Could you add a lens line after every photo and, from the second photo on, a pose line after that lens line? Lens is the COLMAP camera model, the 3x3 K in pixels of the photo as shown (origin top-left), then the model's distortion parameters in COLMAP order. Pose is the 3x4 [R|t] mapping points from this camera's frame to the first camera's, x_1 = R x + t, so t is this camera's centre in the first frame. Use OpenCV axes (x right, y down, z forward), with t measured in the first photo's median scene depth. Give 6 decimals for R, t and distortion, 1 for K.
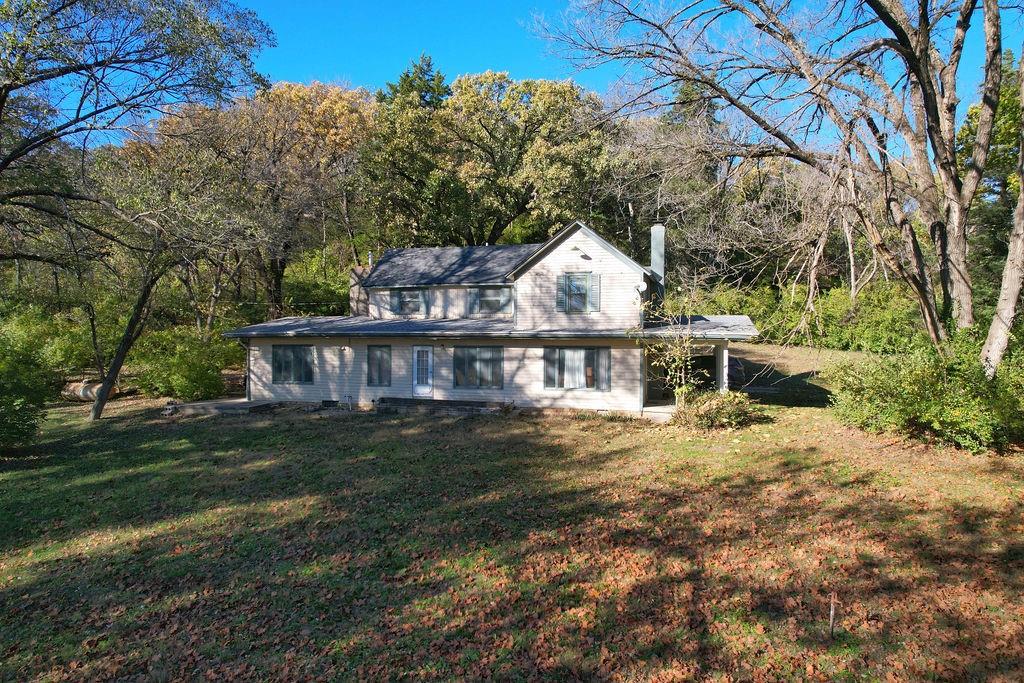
lens RADIAL K [[622.6, 0, 512.0], [0, 622.6, 341.5], [0, 0, 1]] dist [-0.008821, -0.000530]
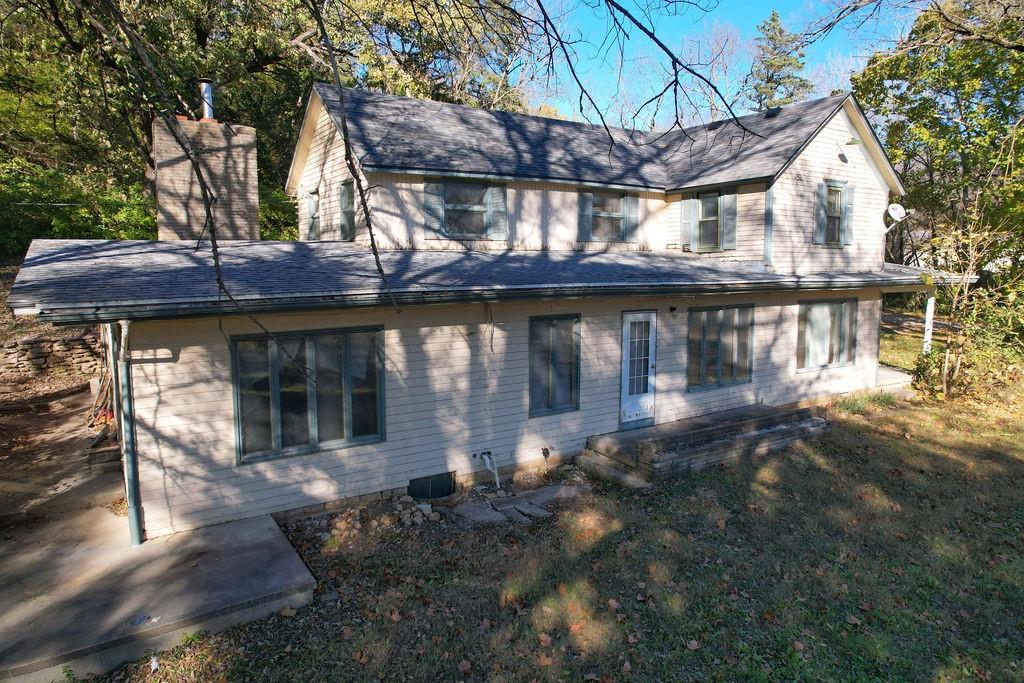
lens RADIAL K [[622.6, 0, 512.0], [0, 622.6, 341.5], [0, 0, 1]] dist [-0.008821, -0.000530]
pose [[0.671800, -0.087840, 0.735506, -0.572459], [0.011798, 0.994087, 0.107945, -0.020791], [-0.740639, -0.063840, 0.668864, 0.788214]]
